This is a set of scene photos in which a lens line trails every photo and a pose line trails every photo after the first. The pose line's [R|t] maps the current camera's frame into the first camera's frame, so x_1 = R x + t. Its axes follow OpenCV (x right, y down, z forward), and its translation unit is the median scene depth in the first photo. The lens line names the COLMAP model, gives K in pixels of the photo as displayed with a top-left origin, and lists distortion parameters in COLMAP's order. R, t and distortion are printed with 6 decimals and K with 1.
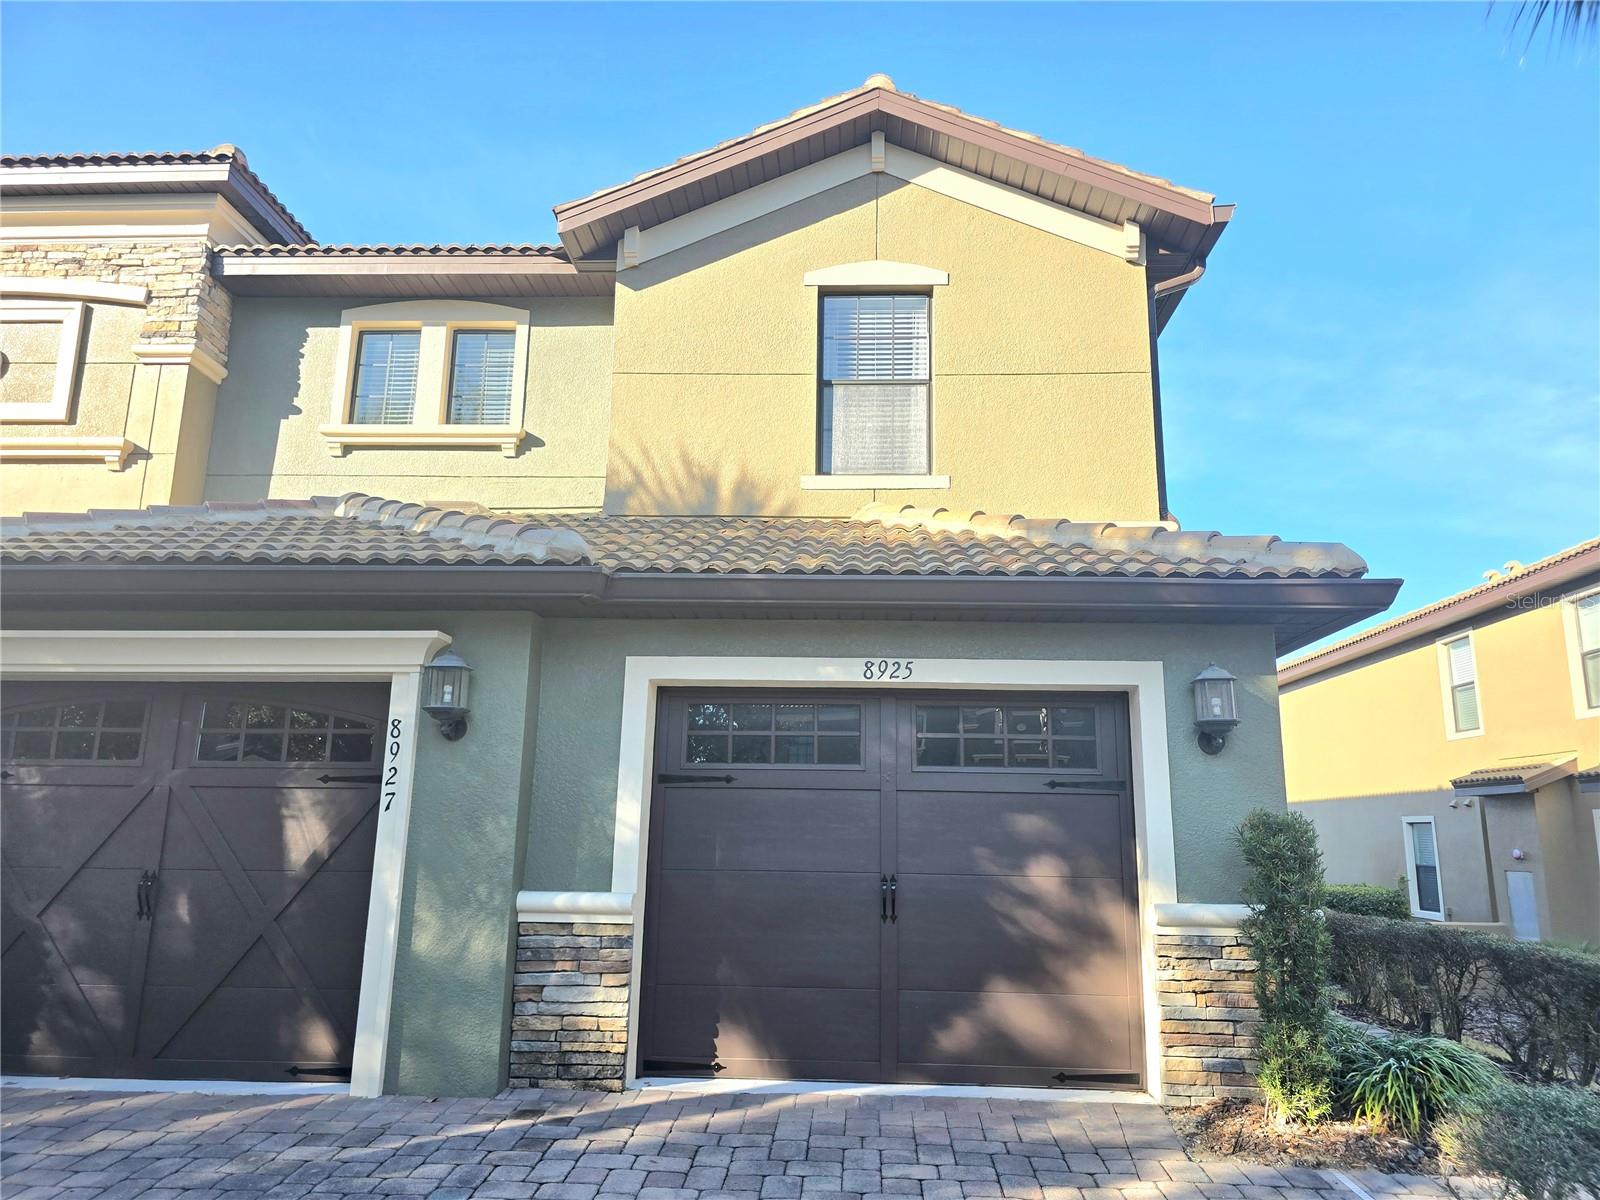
lens RADIAL K [[1088.6, 0, 807.2], [0, 1088.6, 622.5], [0, 0, 1]] dist [0.071825, -0.063624]
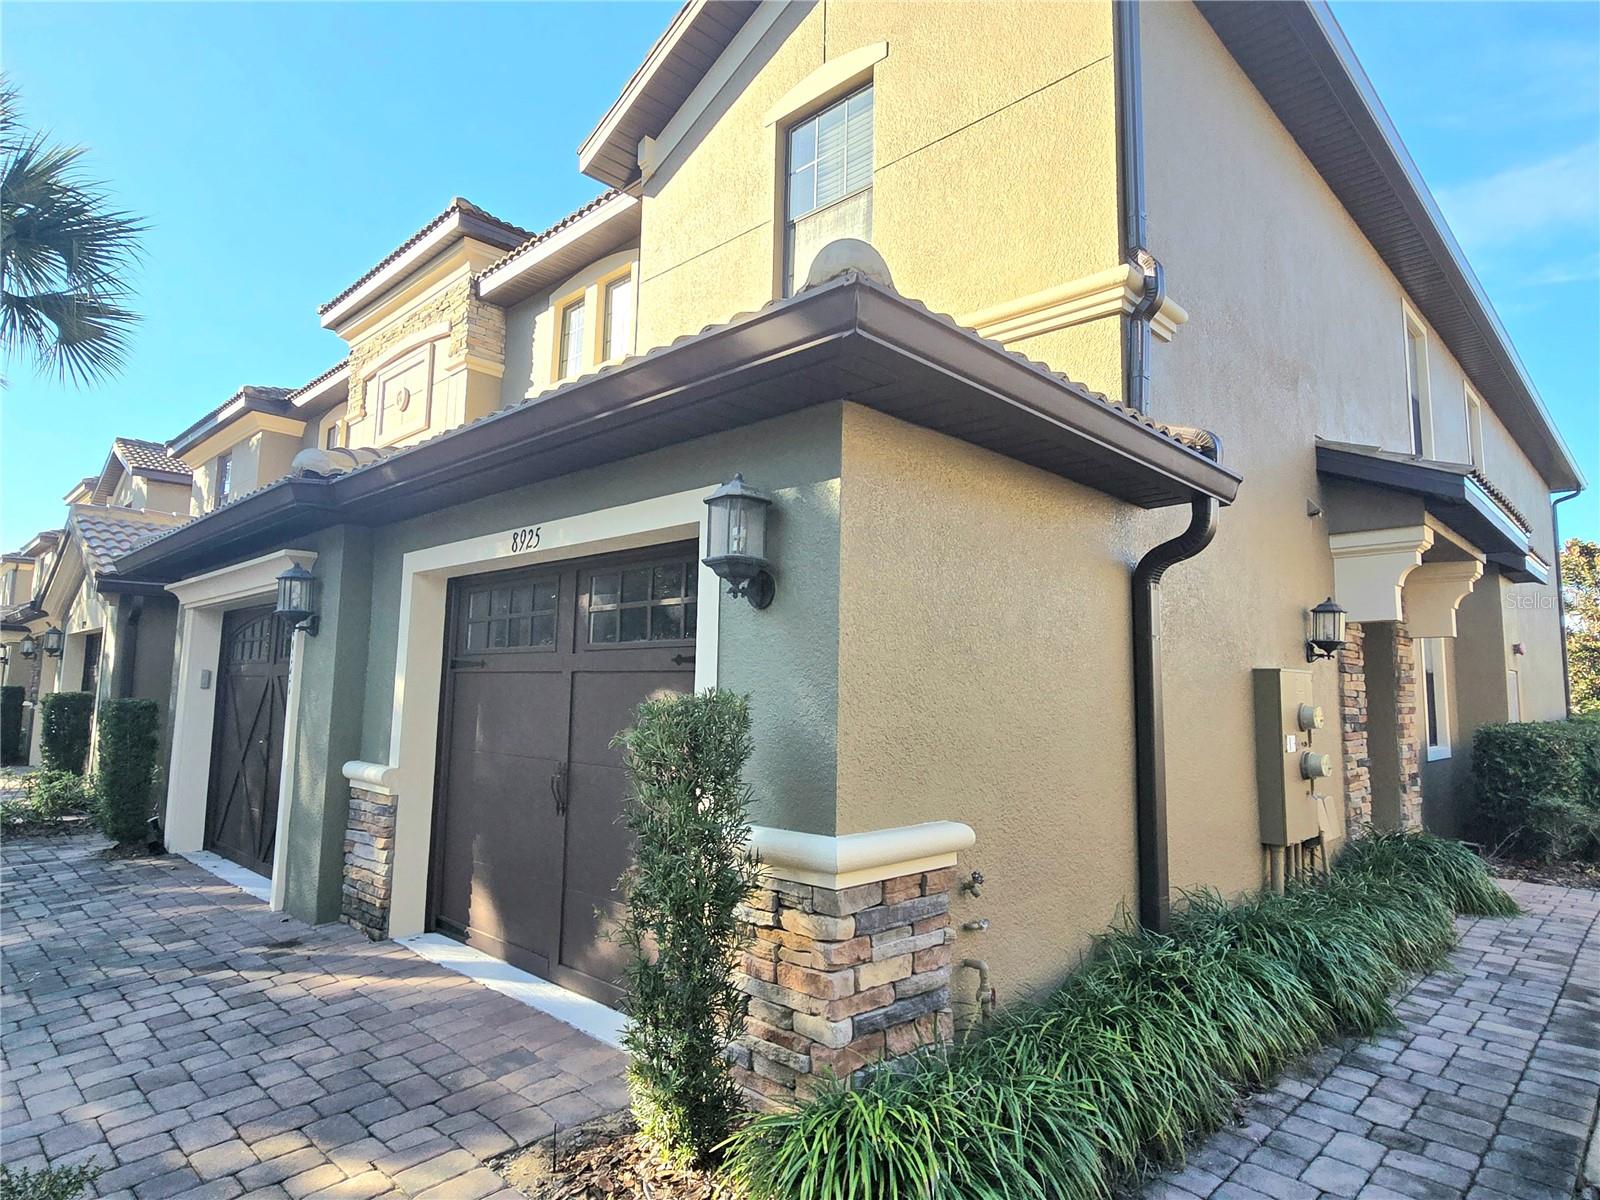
lens RADIAL K [[915.4, 0, 800.0], [0, 915.4, 600.0], [0, 0, 1]] dist [0.005943, 0.000681]
pose [[0.752286, -0.069805, -0.655129, 0.501962], [0.125552, 0.991338, 0.038543, 0.062879], [0.646764, -0.111248, 0.754533, 0.391289]]
